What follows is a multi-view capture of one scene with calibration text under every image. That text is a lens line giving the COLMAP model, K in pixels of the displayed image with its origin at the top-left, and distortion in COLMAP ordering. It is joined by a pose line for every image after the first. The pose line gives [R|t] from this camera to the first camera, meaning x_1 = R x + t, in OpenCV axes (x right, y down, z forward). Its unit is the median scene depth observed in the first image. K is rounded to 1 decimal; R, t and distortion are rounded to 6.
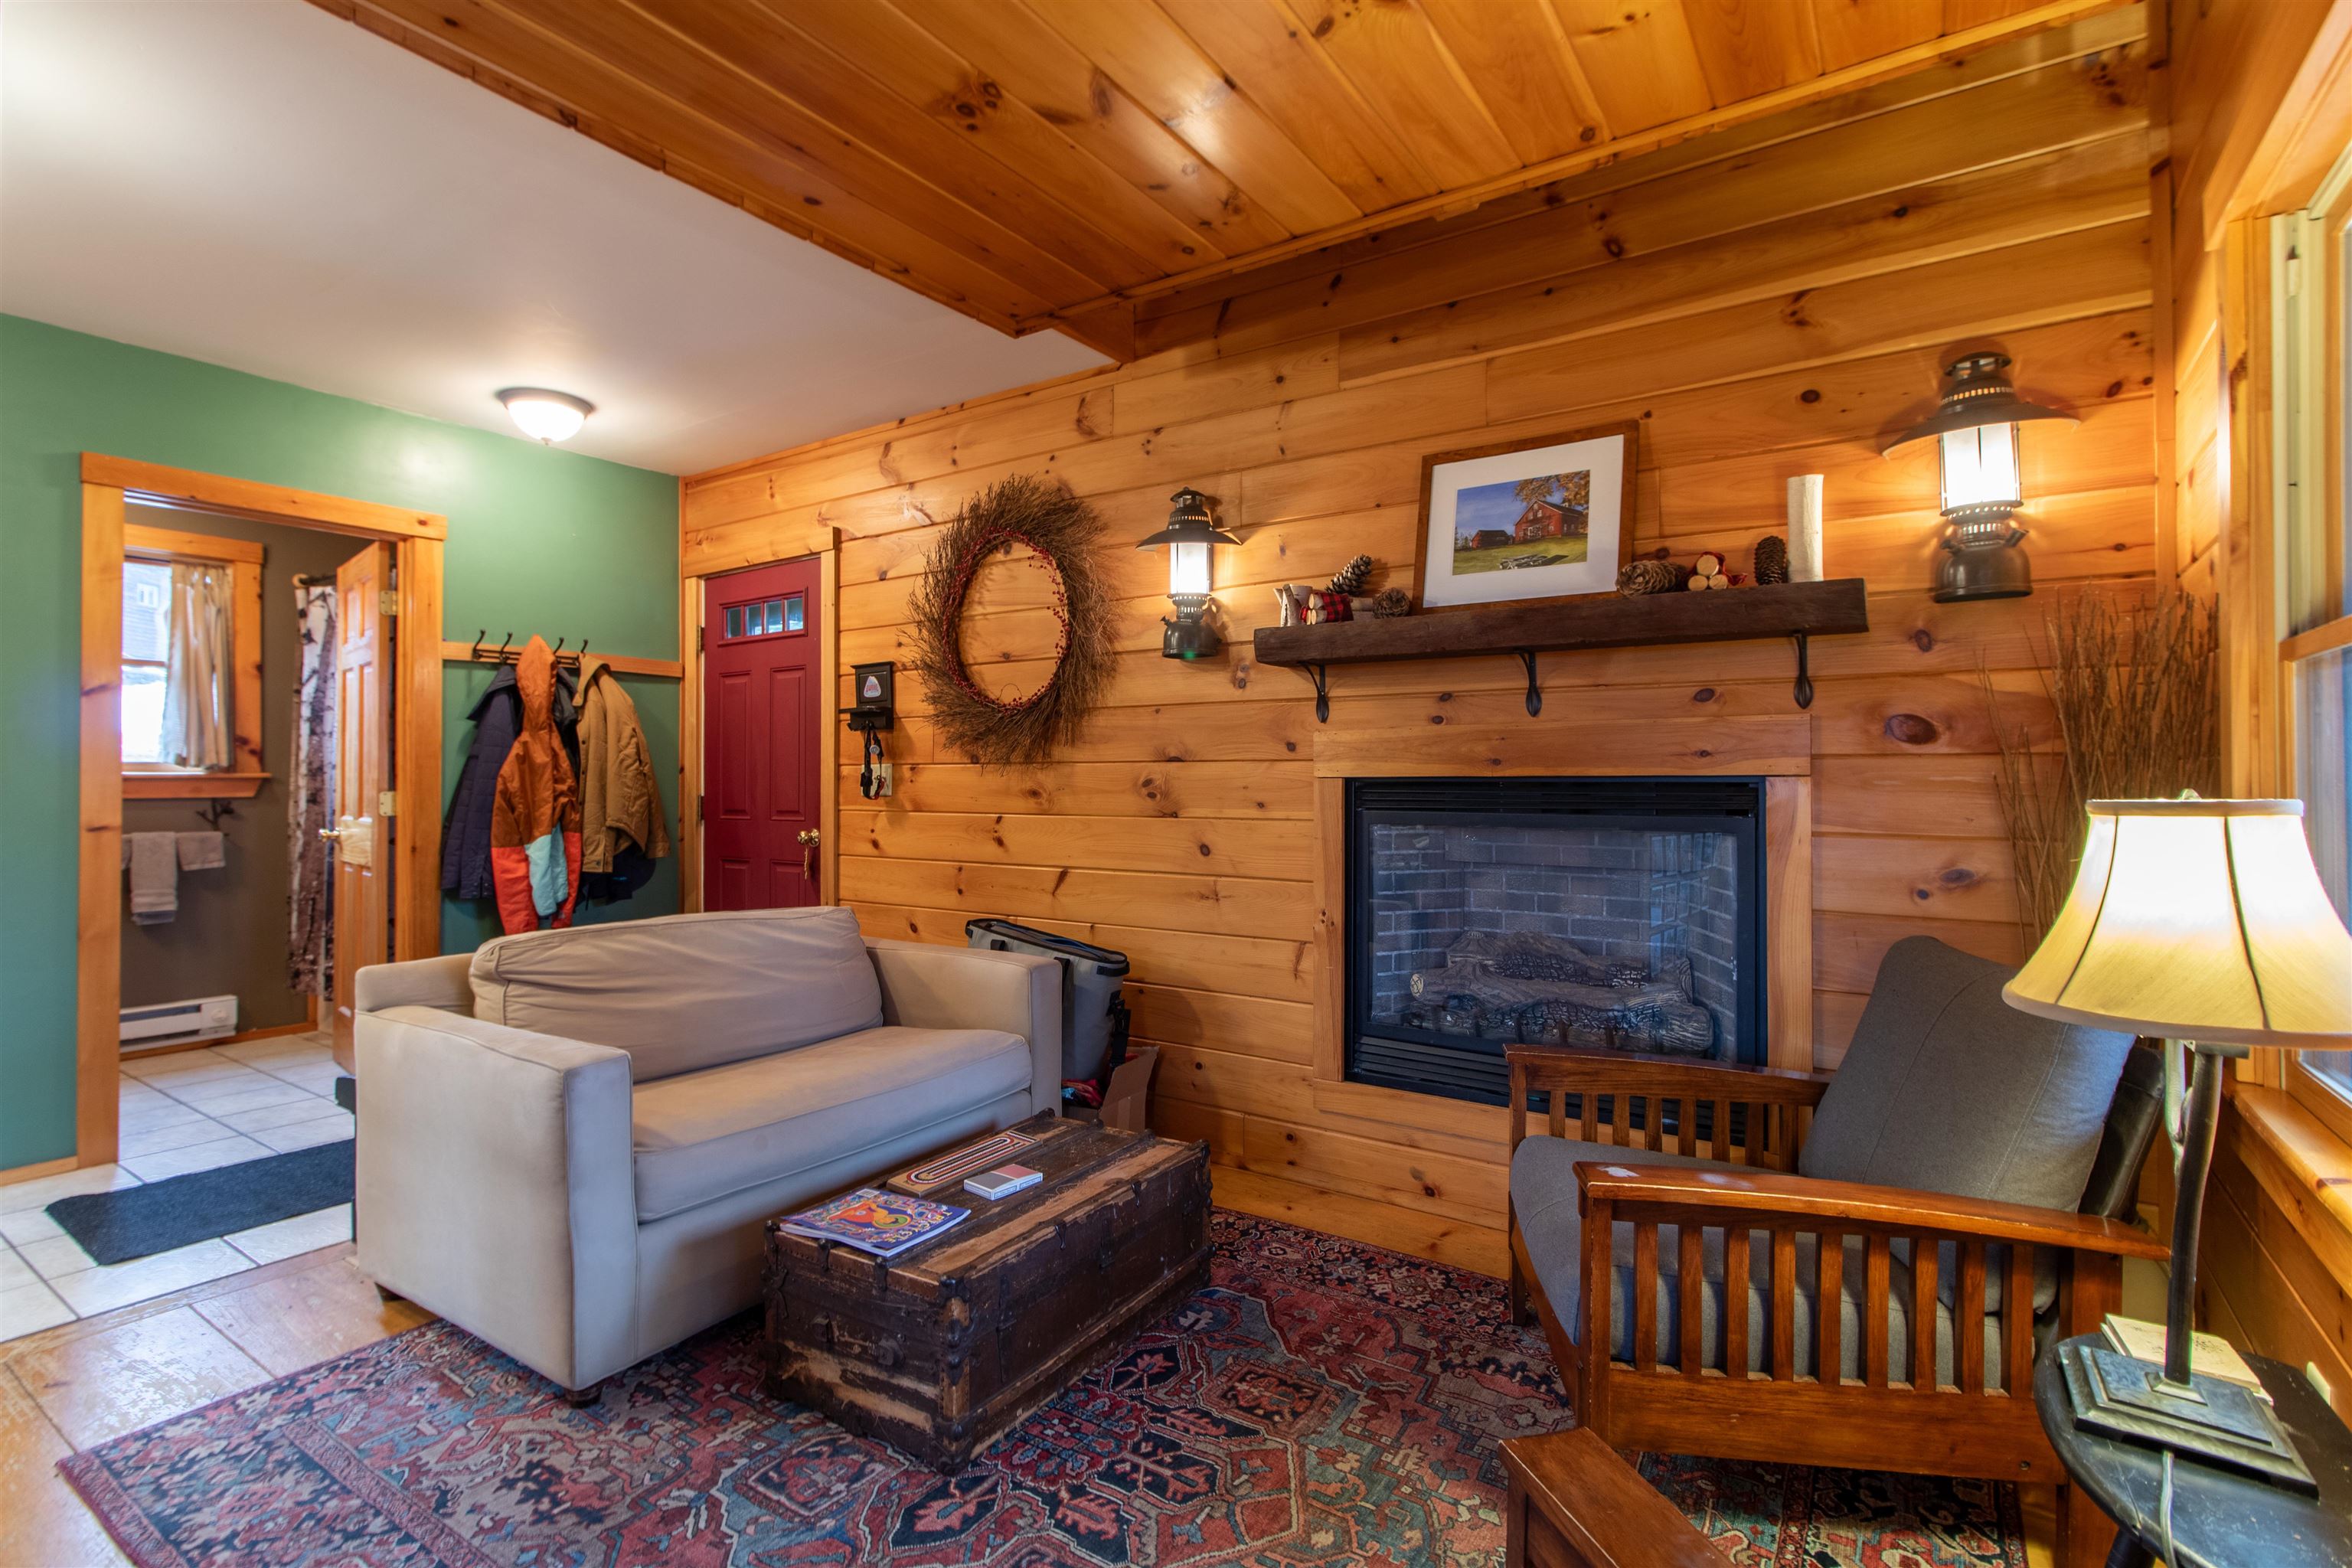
lens RADIAL K [[1084.1, 0, 1180.9], [0, 1084.1, 785.7], [0, 0, 1]] dist [0.003139, 0.000010]
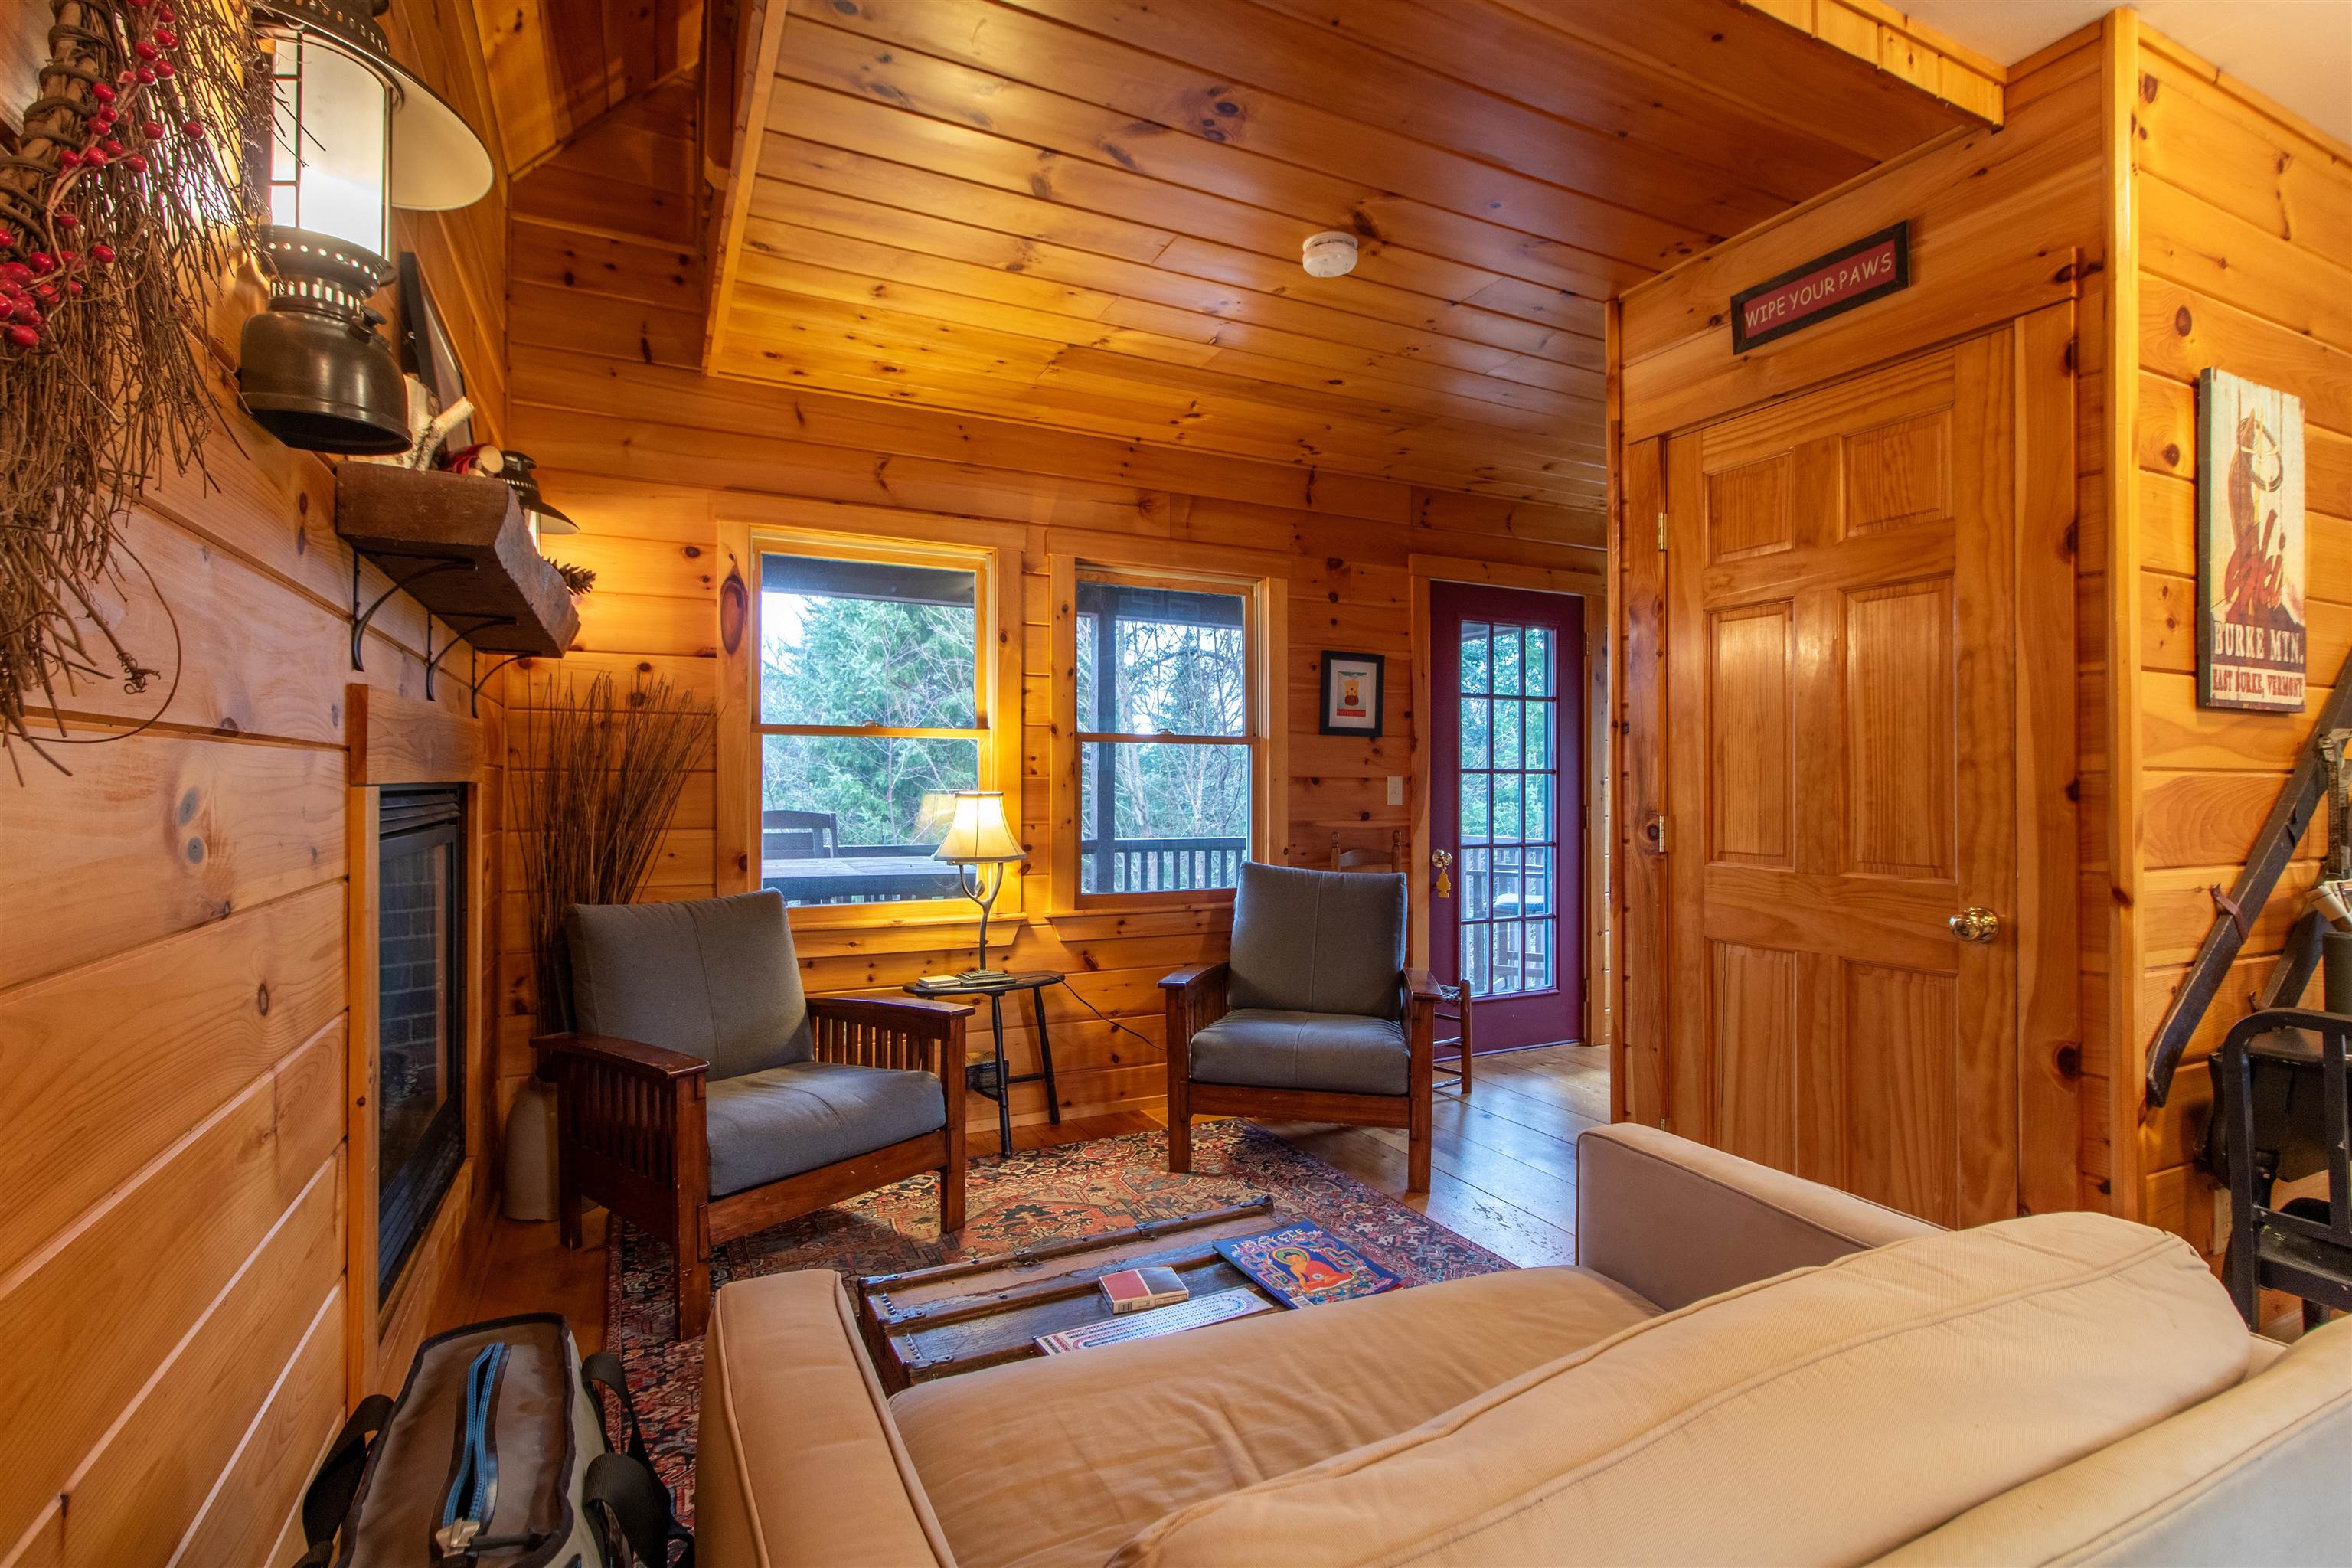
lens RADIAL K [[1084.1, 0, 1163.4], [0, 1084.1, 775.6], [0, 0, 1]] dist [0.003139, 0.000010]
pose [[-0.858780, -0.003756, 0.512330, -0.498885], [-0.006243, 0.999976, -0.003134, -0.013584], [-0.512306, -0.005890, -0.858783, 1.425897]]
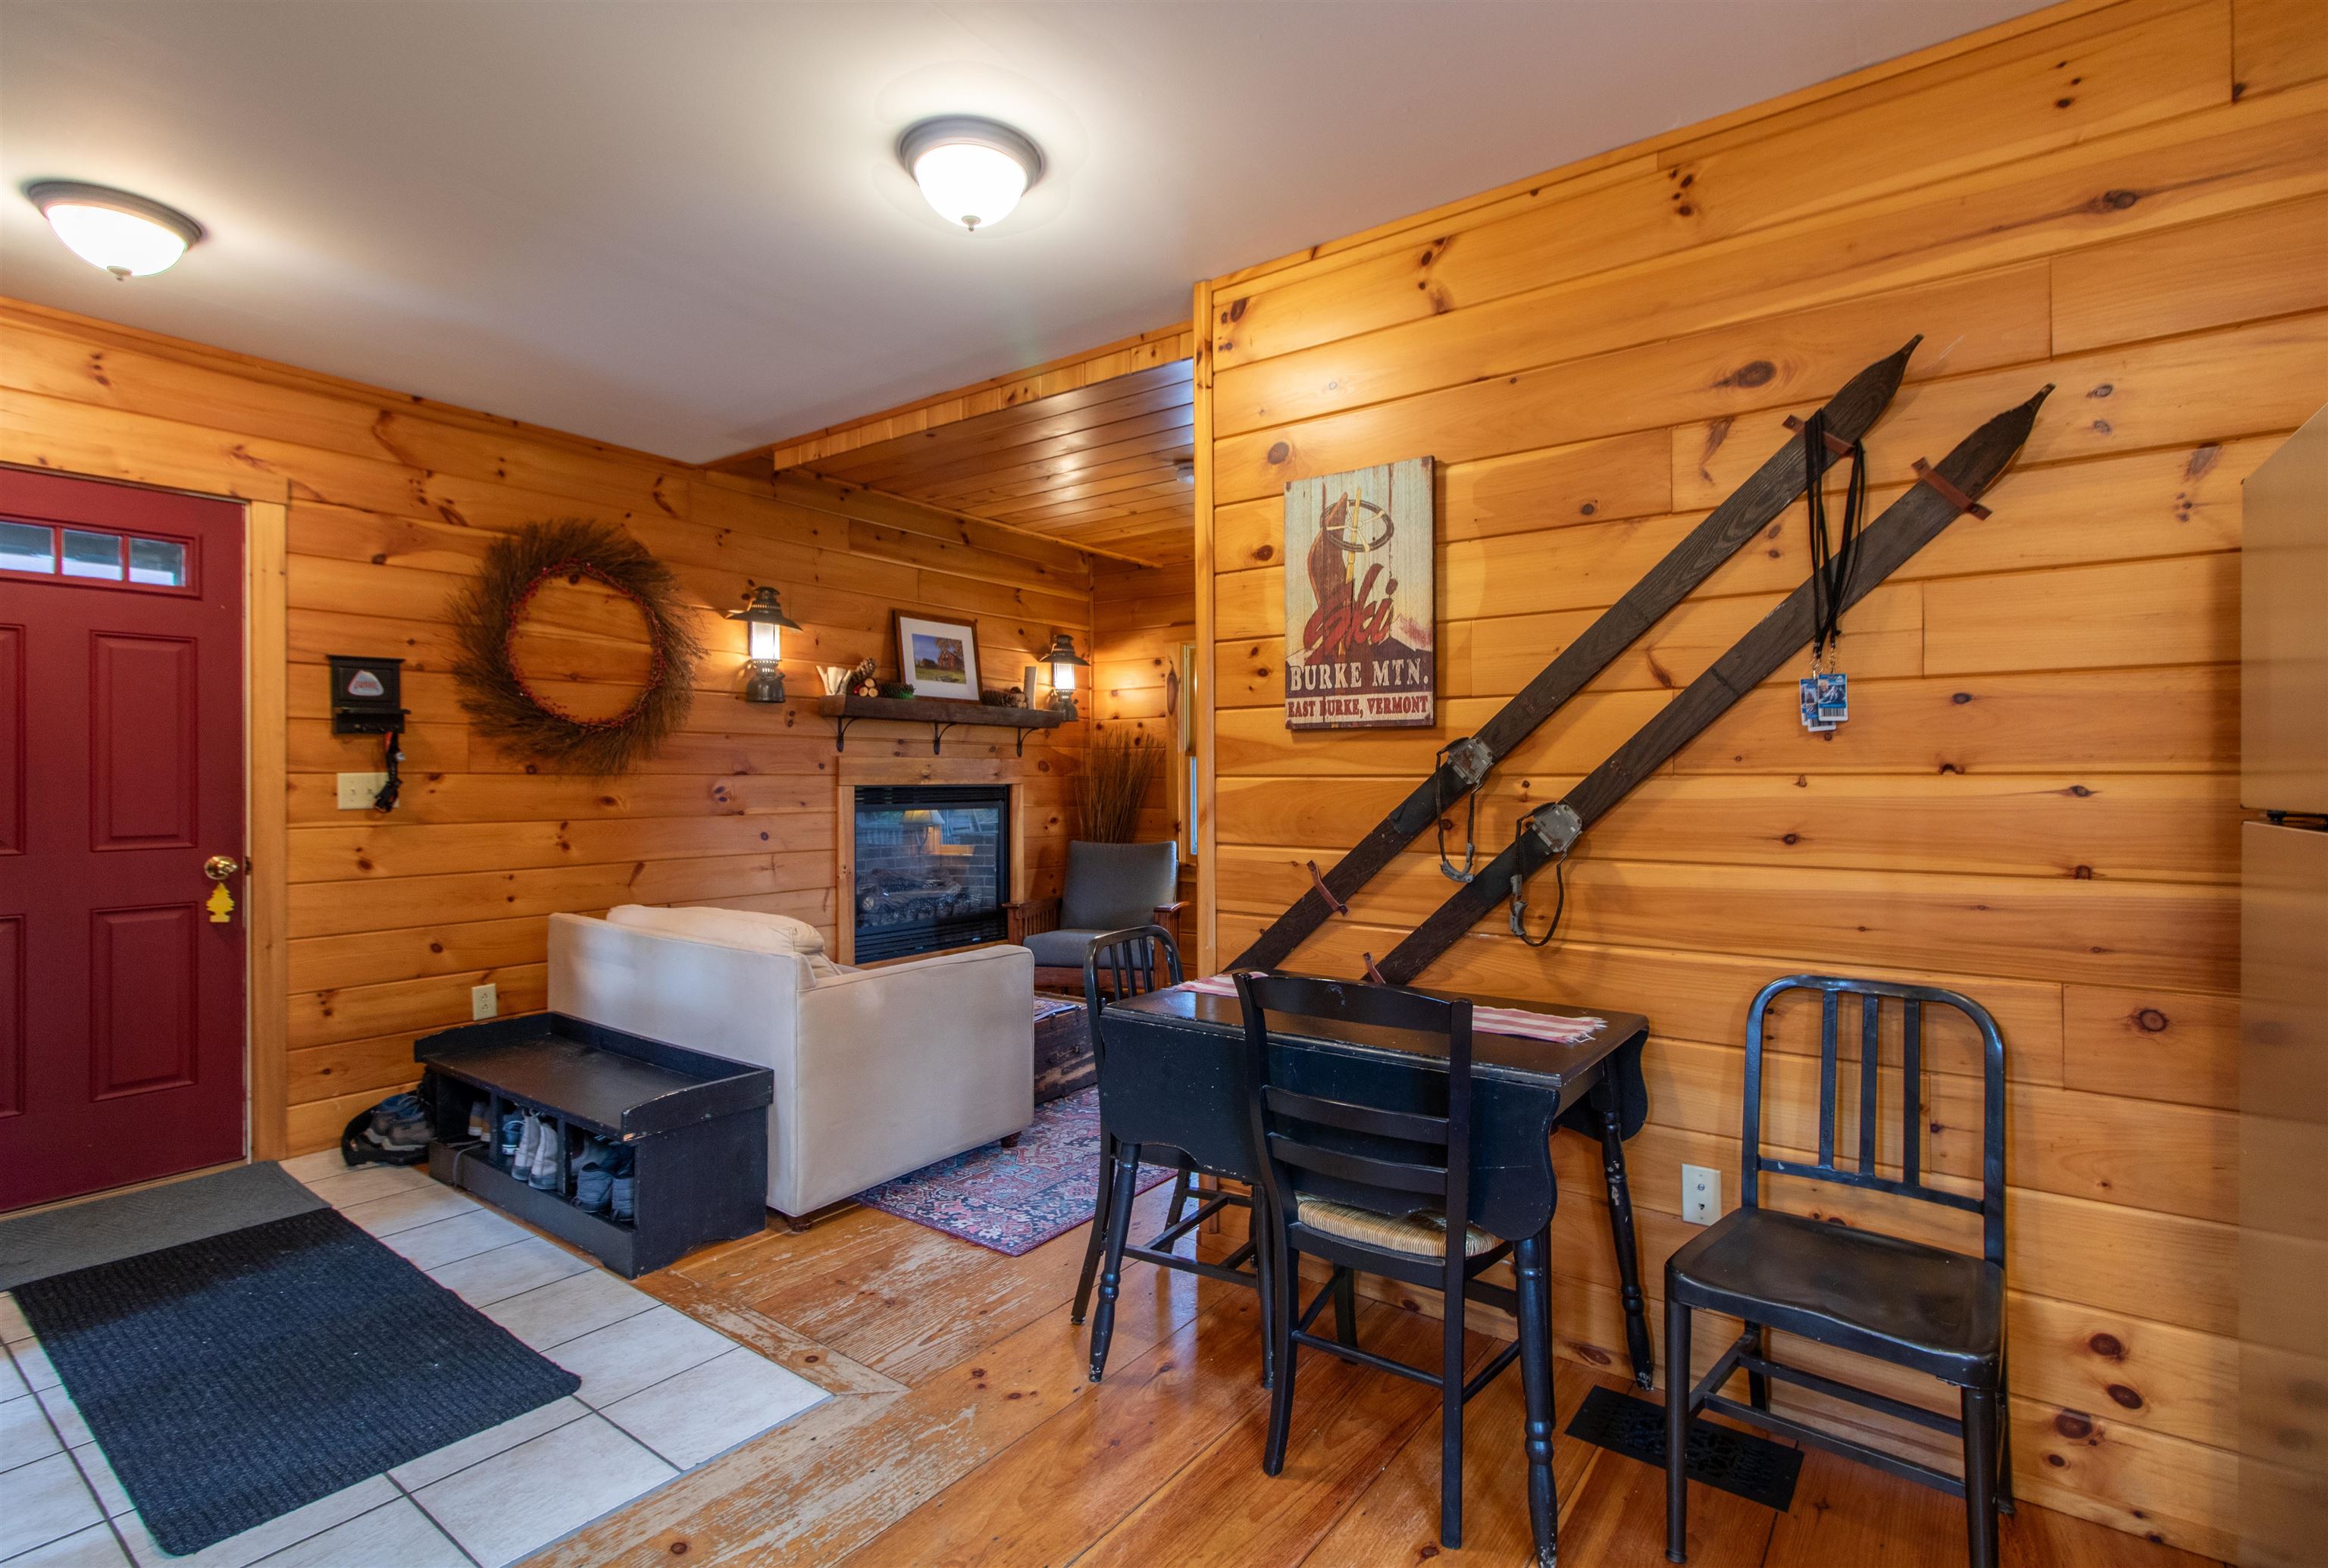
lens RADIAL K [[1061.7, 0, 1202.5], [0, 1061.7, 773.2], [0, 0, 1]] dist [-0.004916, -0.000267]
pose [[0.017440, 0.001391, 0.999847, -1.713456], [0.003282, 0.999994, -0.001448, -0.025561], [-0.999843, 0.003306, 0.017436, 0.494496]]
